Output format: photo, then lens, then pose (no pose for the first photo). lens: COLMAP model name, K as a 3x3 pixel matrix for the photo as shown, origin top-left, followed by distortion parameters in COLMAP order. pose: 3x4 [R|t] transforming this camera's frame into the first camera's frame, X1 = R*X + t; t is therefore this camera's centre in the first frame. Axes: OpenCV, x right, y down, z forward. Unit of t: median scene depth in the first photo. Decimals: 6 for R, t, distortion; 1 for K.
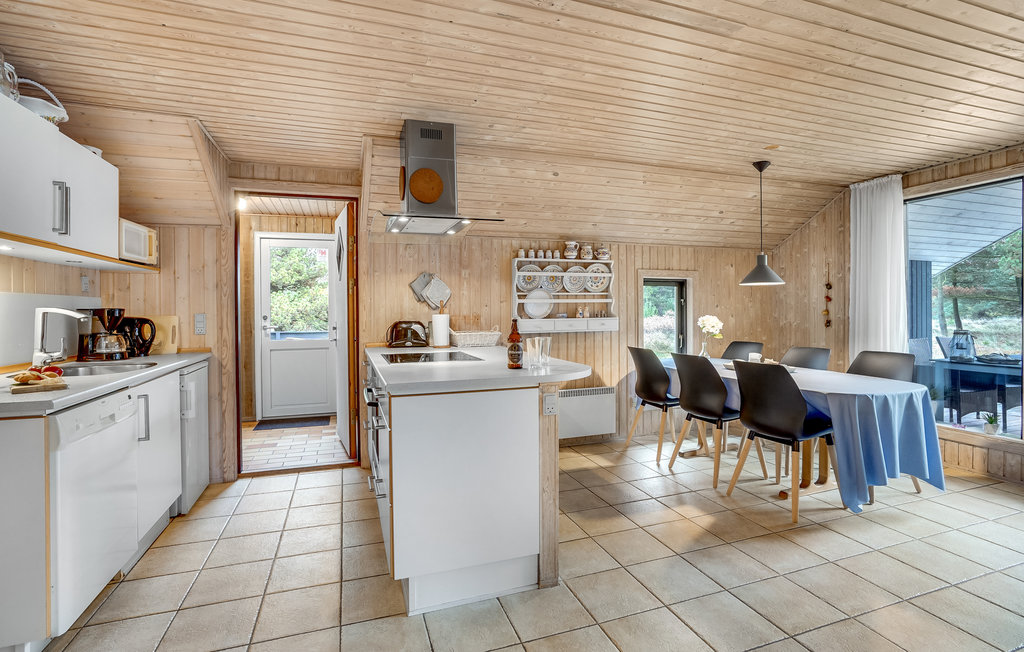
lens RADIAL K [[479.2, 0, 507.6], [0, 479.2, 312.8], [0, 0, 1]] dist [-0.047340, 0.025654]
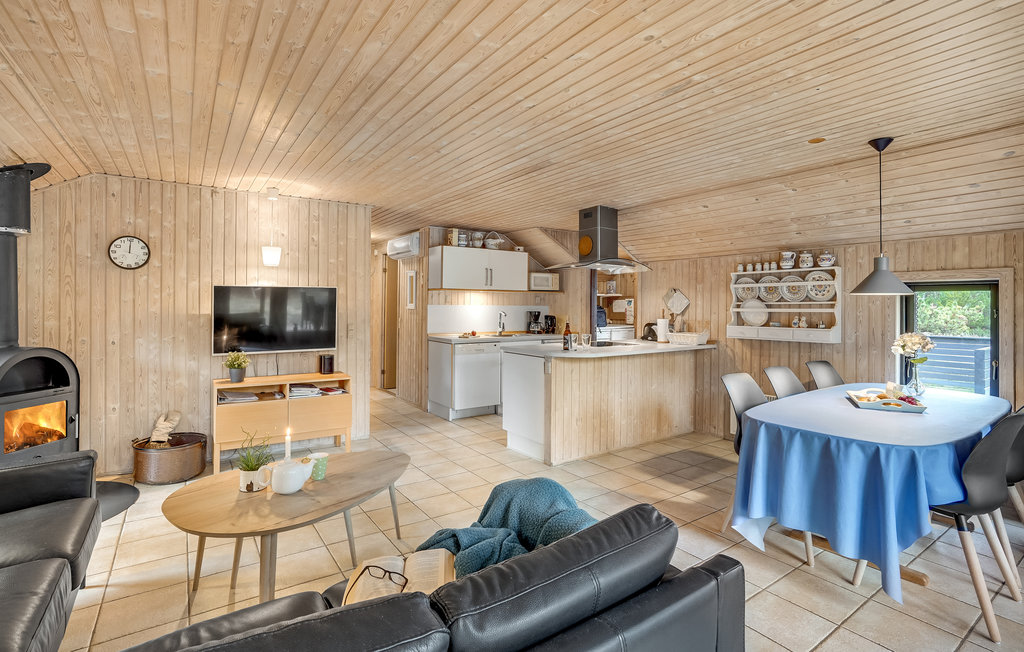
lens RADIAL K [[488.4, 0, 506.0], [0, 488.4, 309.3], [0, 0, 1]] dist [-0.048745, 0.026130]
pose [[0.253253, 0.014909, -0.967285, 1.084957], [-0.012668, 0.999847, 0.012094, -0.036055], [0.967317, 0.009190, 0.253403, 0.188895]]
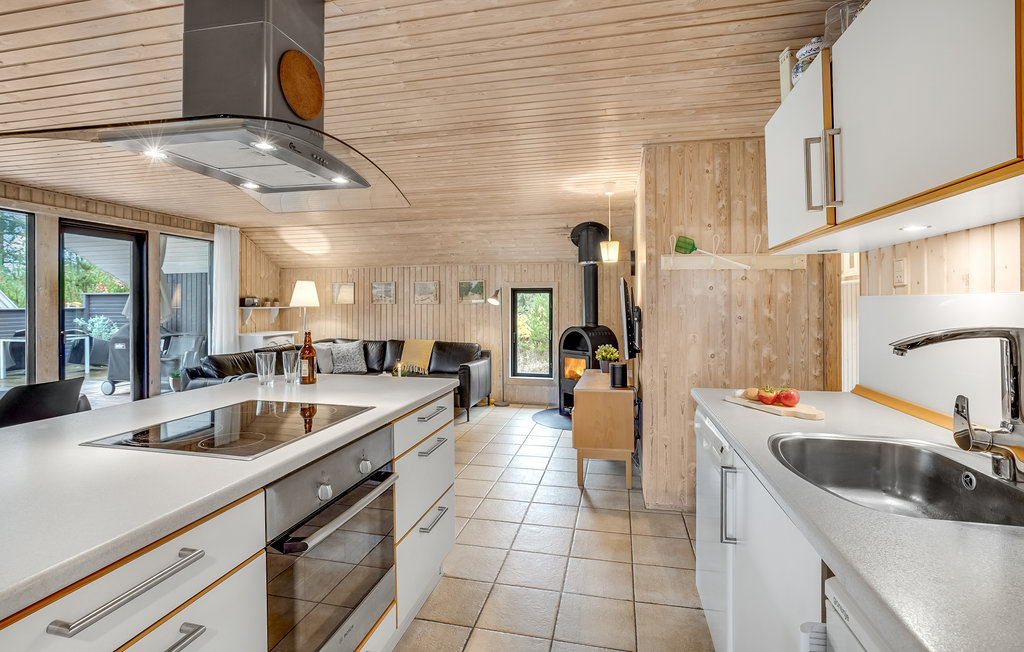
lens RADIAL K [[479.2, 0, 507.6], [0, 479.2, 312.8], [0, 0, 1]] dist [-0.047340, 0.025654]
pose [[-0.848995, 0.000499, 0.528401, -0.520023], [0.011565, 0.999778, 0.017637, -0.022627], [-0.528274, 0.021085, -0.848812, 1.000460]]
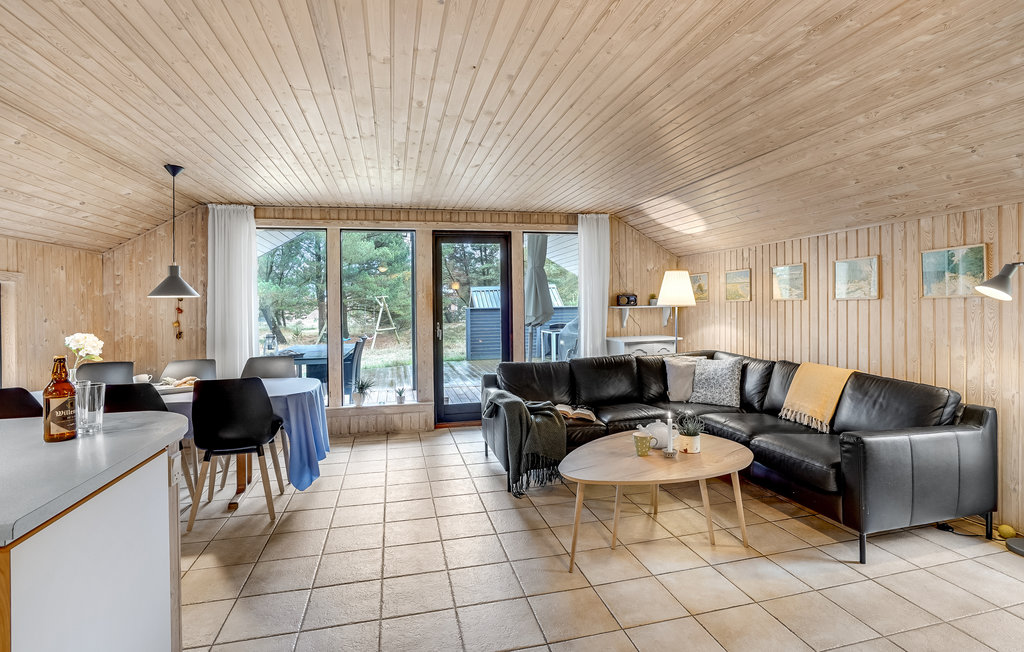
lens RADIAL K [[492.5, 0, 520.5], [0, 492.5, 305.7], [0, 0, 1]] dist [-0.052634, 0.026819]
pose [[0.077242, 0.004203, 0.997003, -0.335410], [0.019867, 0.999786, -0.005754, -0.023235], [-0.996814, 0.020251, 0.077142, 0.237012]]
